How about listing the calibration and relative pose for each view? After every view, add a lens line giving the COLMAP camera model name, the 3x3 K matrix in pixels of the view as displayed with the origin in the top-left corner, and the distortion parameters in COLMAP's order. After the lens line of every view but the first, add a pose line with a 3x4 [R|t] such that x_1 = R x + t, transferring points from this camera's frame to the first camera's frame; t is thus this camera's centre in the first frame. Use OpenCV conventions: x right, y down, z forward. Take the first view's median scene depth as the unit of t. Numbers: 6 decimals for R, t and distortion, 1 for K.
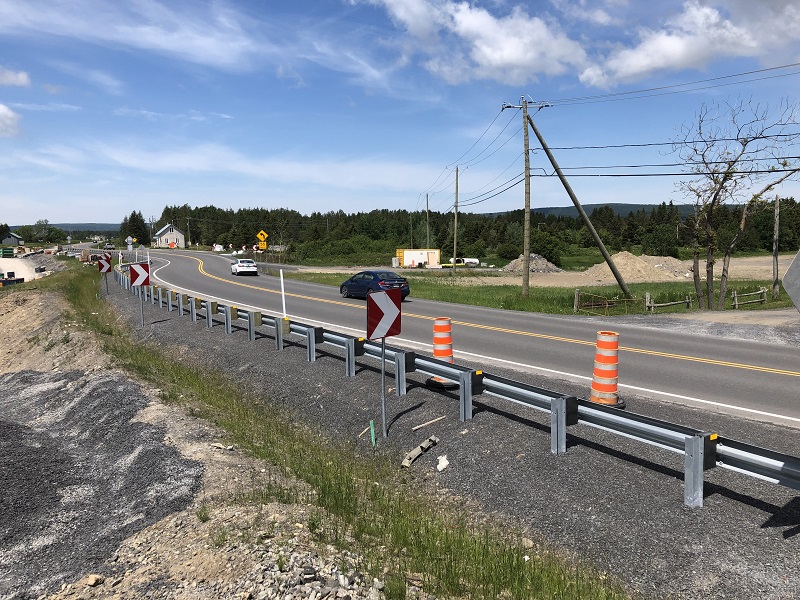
lens RADIAL K [[646.7, 0, 402.5], [0, 646.7, 285.6], [0, 0, 1]] dist [0.034155, -0.029471]
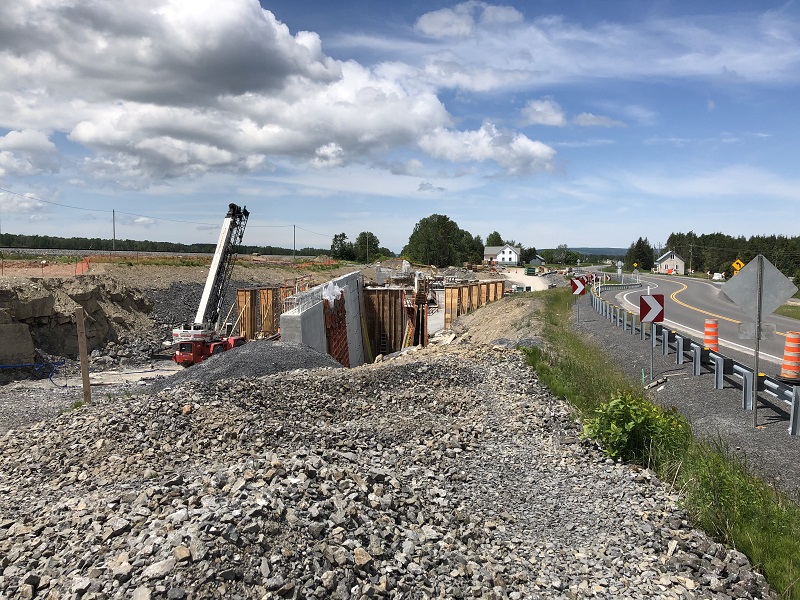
lens RADIAL K [[650.9, 0, 405.2], [0, 650.9, 299.2], [0, 0, 1]] dist [0.037207, -0.008730]
pose [[0.734826, 0.074519, -0.674150, 0.359719], [-0.087220, 0.996076, 0.015034, 0.026609], [0.672625, 0.047752, 0.738441, -0.412653]]
